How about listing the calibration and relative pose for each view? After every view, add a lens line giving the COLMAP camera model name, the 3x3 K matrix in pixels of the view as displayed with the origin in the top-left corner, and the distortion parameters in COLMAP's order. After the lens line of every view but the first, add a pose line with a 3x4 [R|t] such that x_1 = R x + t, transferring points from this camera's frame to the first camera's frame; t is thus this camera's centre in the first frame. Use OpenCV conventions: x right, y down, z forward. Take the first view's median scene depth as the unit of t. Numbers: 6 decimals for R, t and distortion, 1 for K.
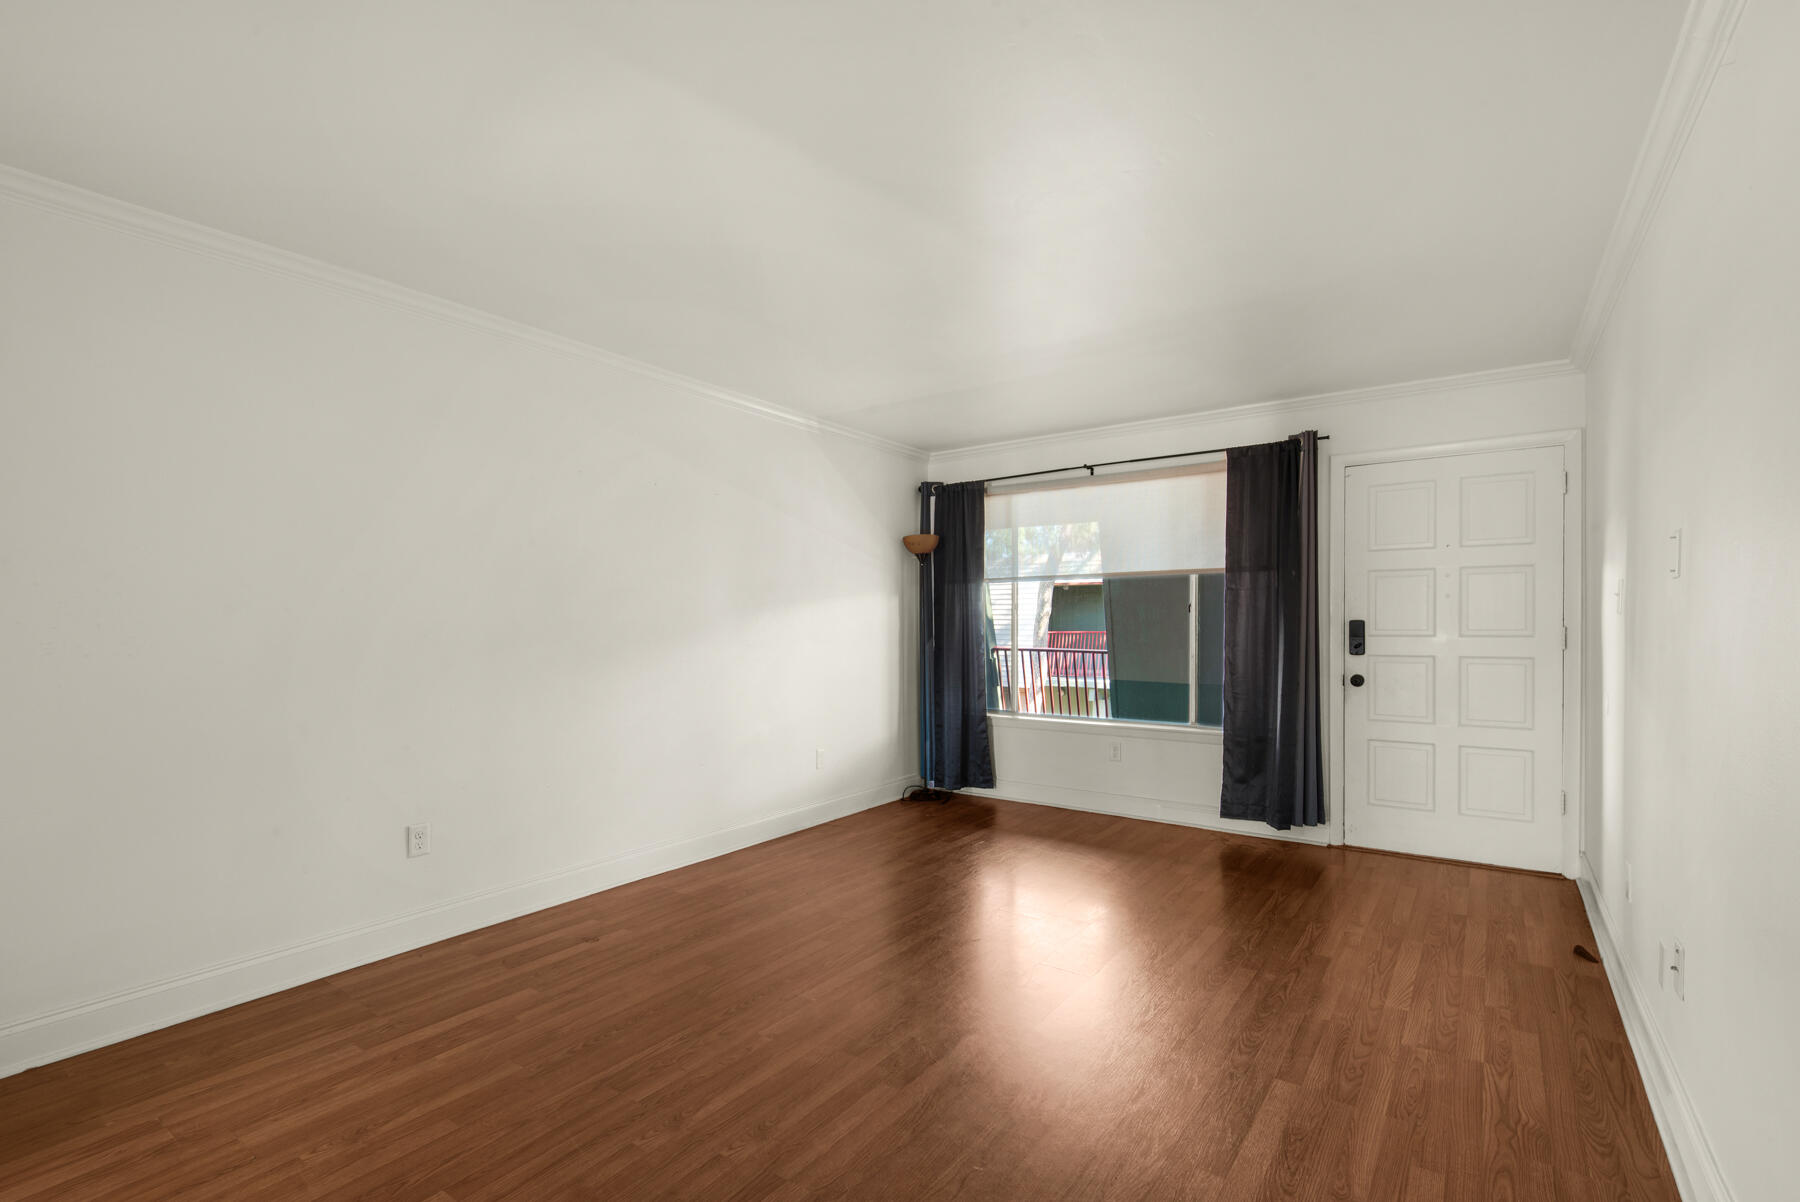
lens RADIAL K [[829.3, 0, 887.0], [0, 829.3, 625.8], [0, 0, 1]] dist [0.035140, -0.021079]
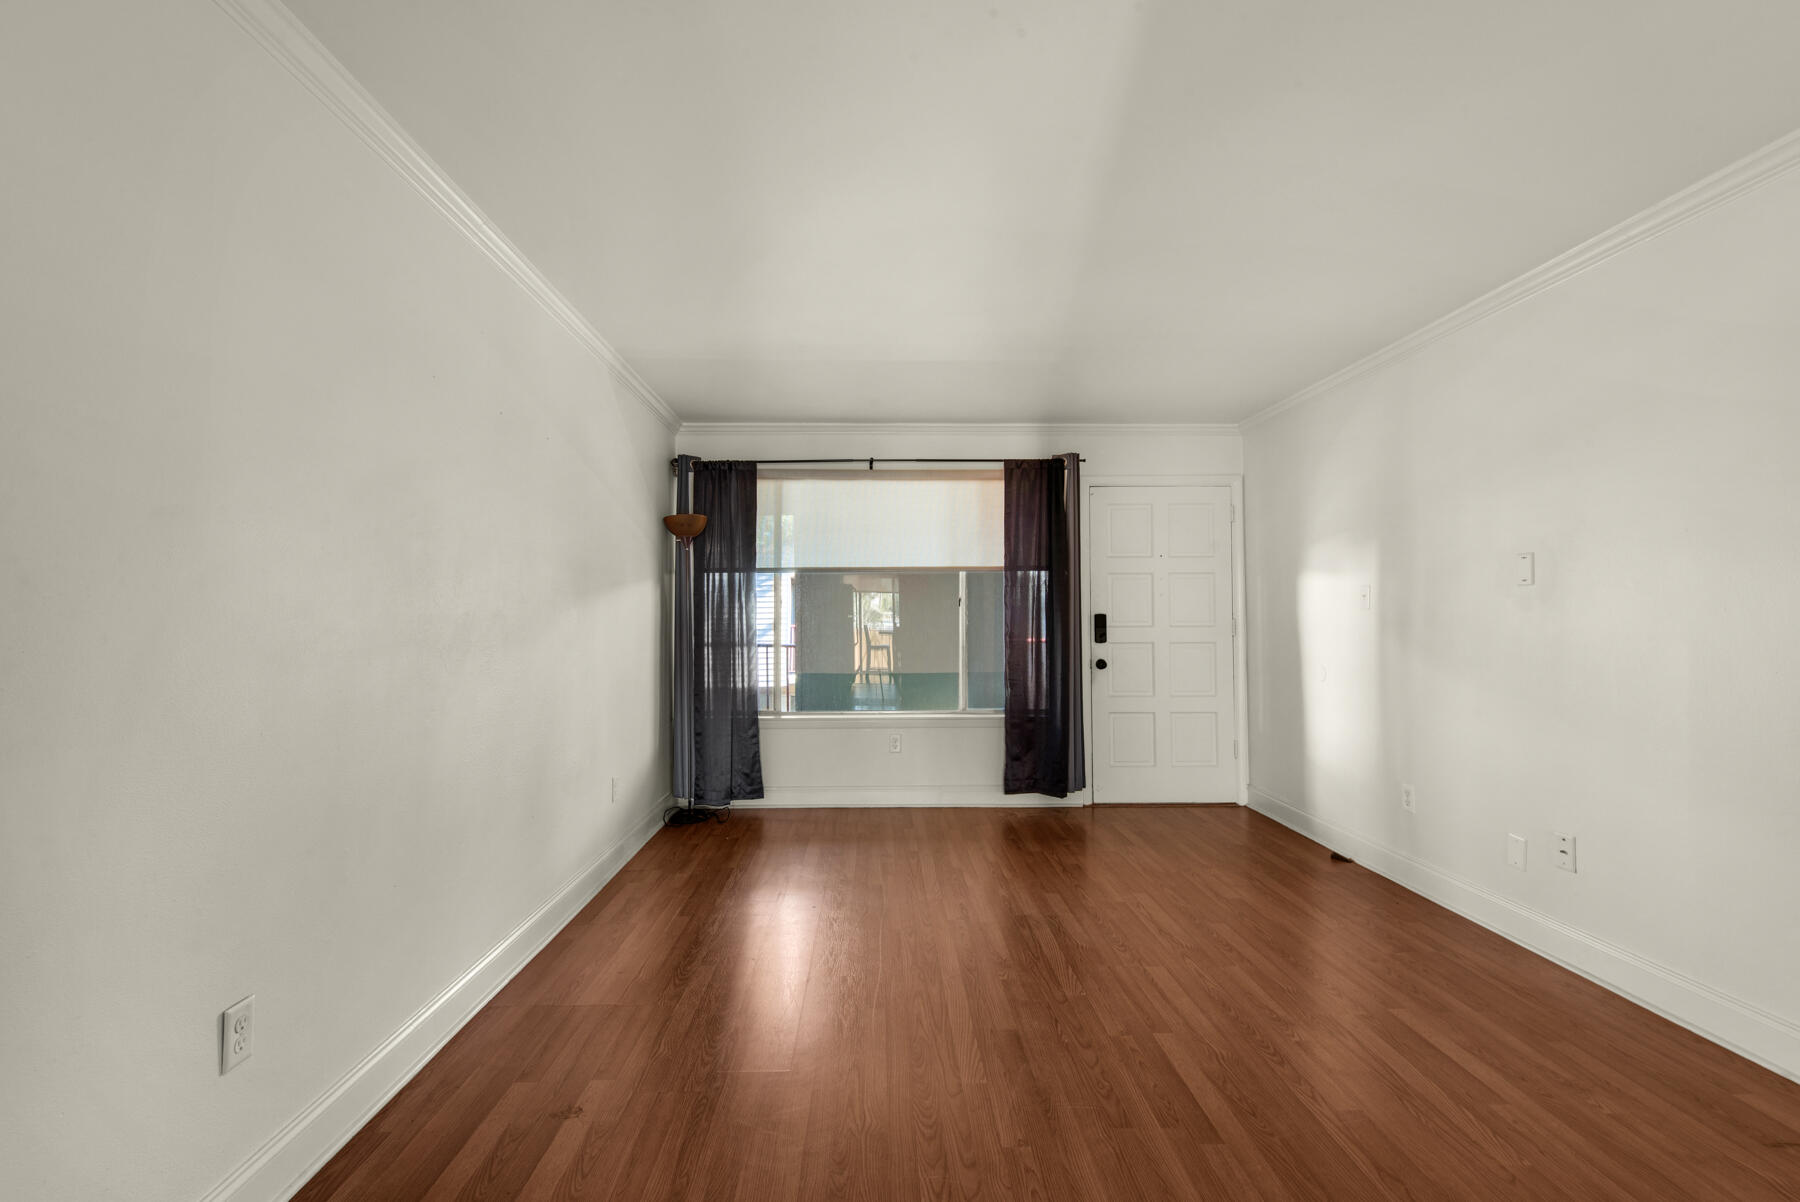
lens RADIAL K [[817.8, 0, 889.6], [0, 817.8, 598.2], [0, 0, 1]] dist [0.002787, 0.000063]
pose [[0.794086, 0.013481, 0.607656, -0.351361], [0.003410, 0.999639, -0.026633, 0.000702], [-0.607796, 0.023221, 0.793754, 0.220619]]
